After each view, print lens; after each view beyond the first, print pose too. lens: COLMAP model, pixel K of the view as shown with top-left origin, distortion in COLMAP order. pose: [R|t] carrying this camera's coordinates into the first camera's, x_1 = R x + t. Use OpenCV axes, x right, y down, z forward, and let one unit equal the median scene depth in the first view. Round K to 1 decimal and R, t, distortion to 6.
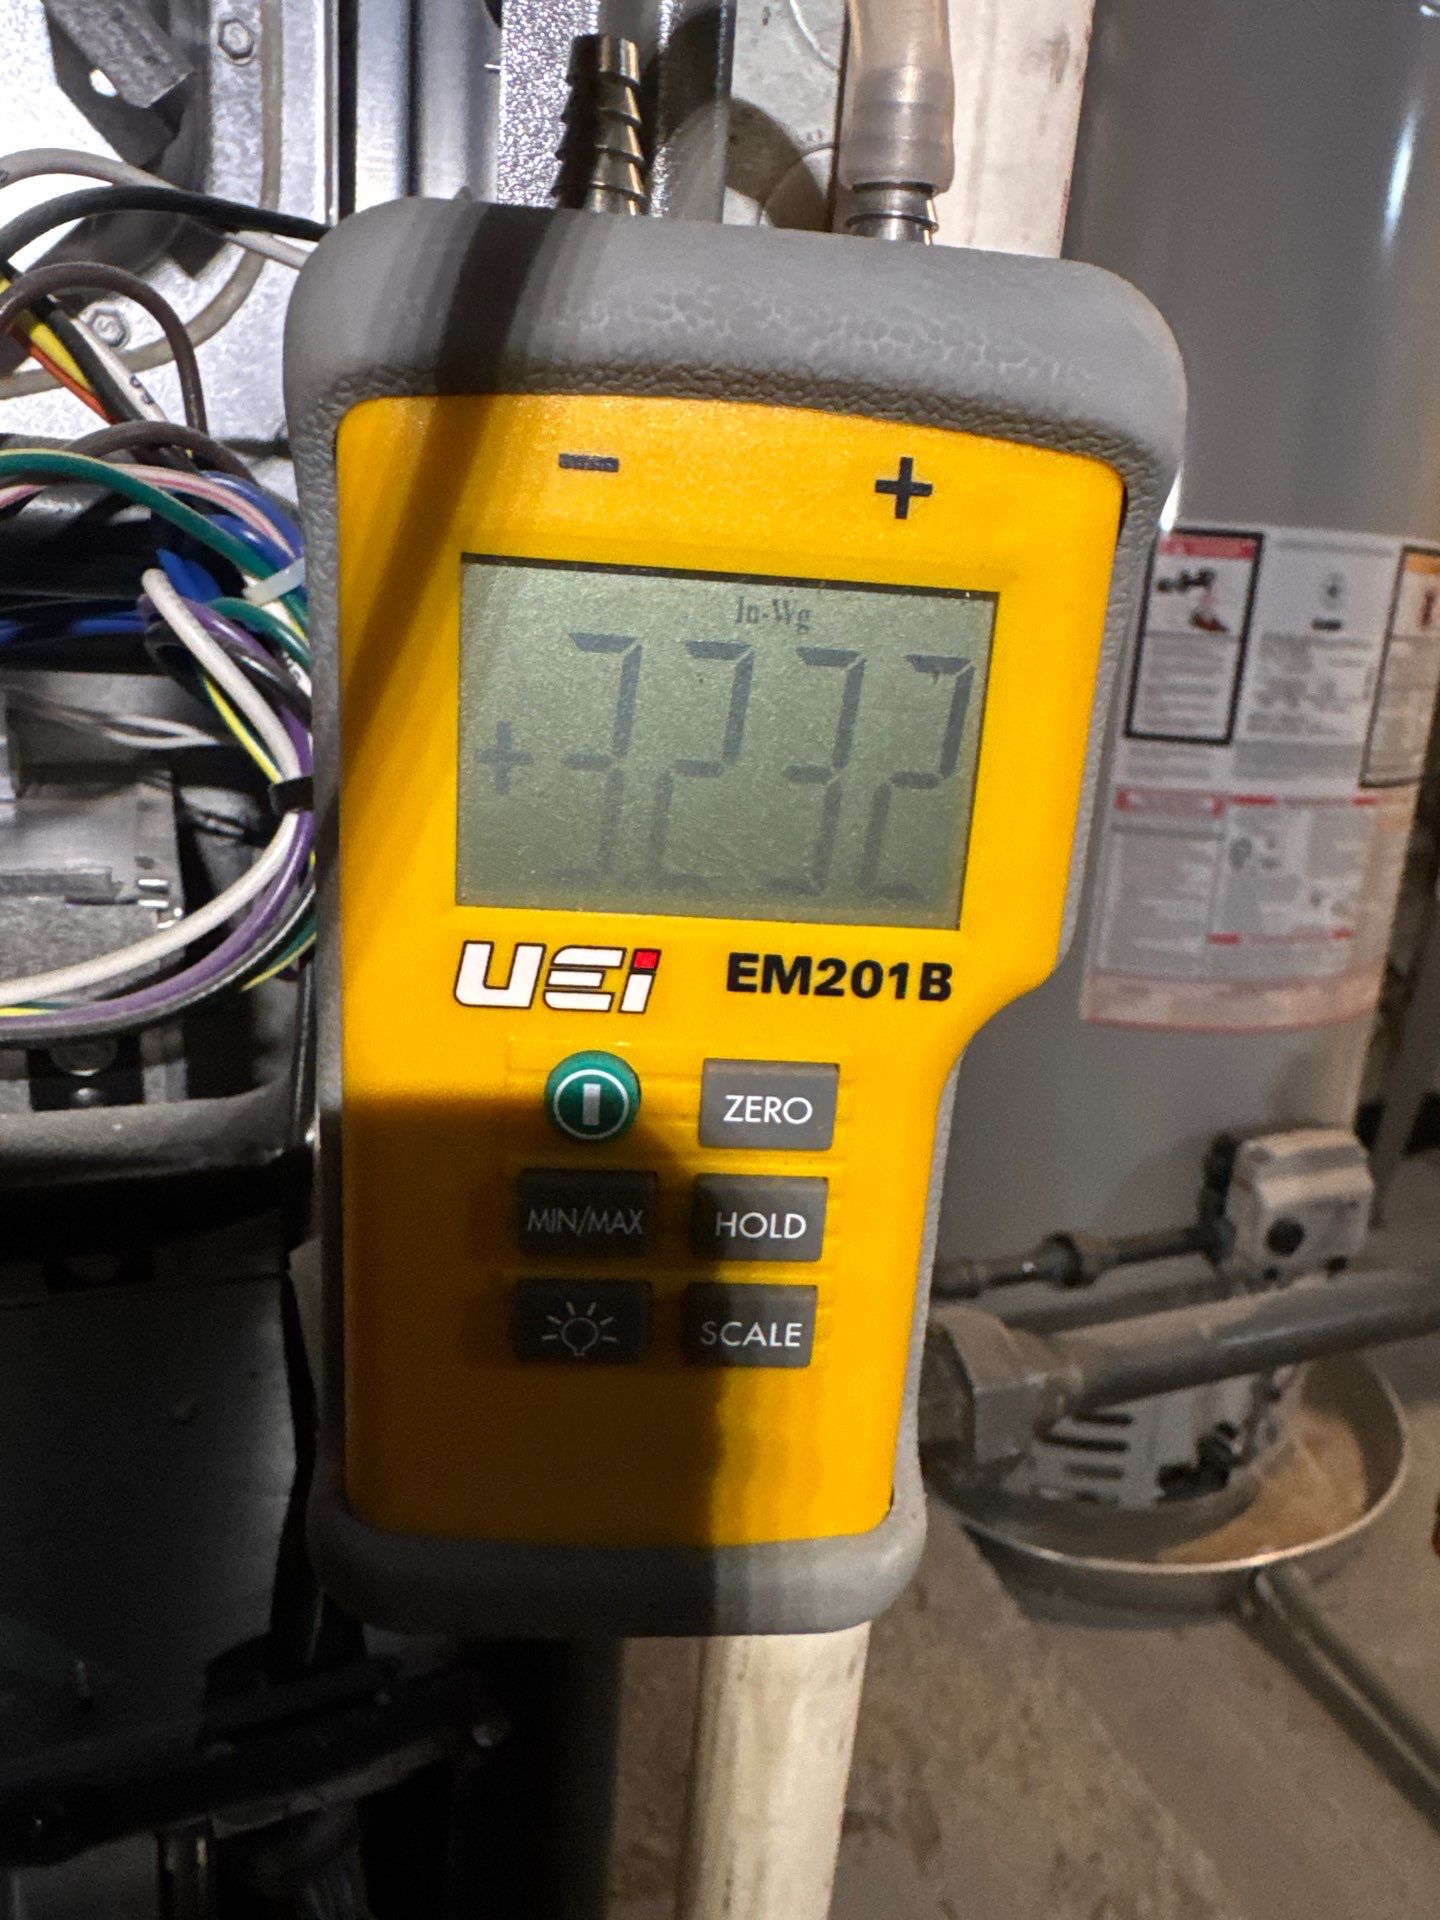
lens RADIAL K [[1356.8, 0, 738.8], [0, 1356.8, 957.4], [0, 0, 1]] dist [0.013756, -0.036302]
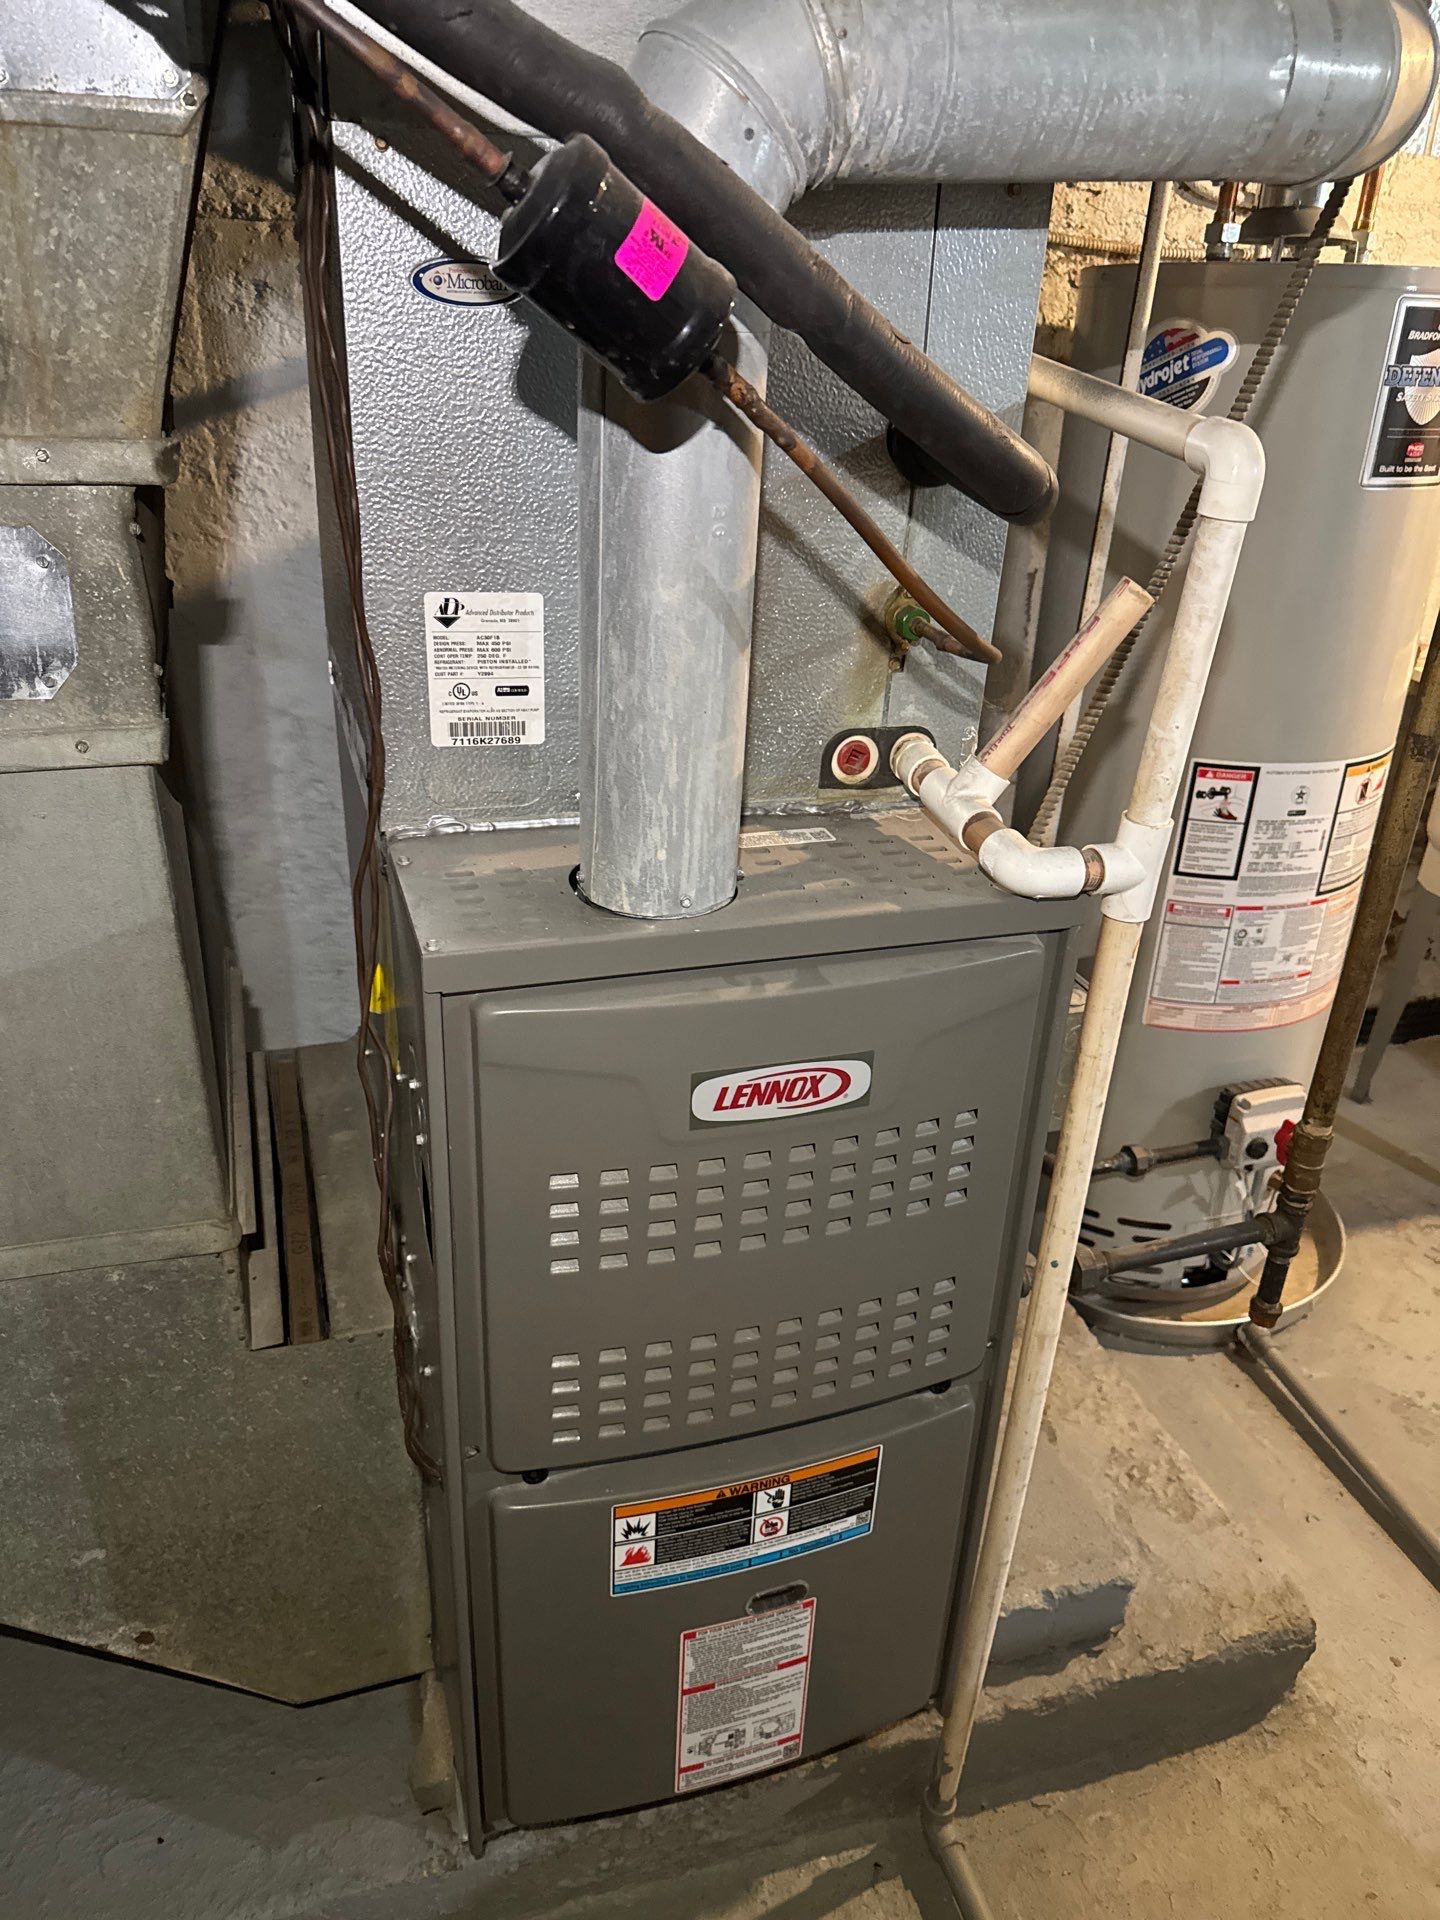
lens RADIAL K [[1356.8, 0, 706.4], [0, 1356.8, 986.8], [0, 0, 1]] dist [0.013756, -0.036302]
pose [[0.996178, -0.005374, -0.087180, -0.163125], [0.021065, 0.983426, 0.180081, -0.347197], [0.084767, -0.181229, 0.979781, -0.784662]]
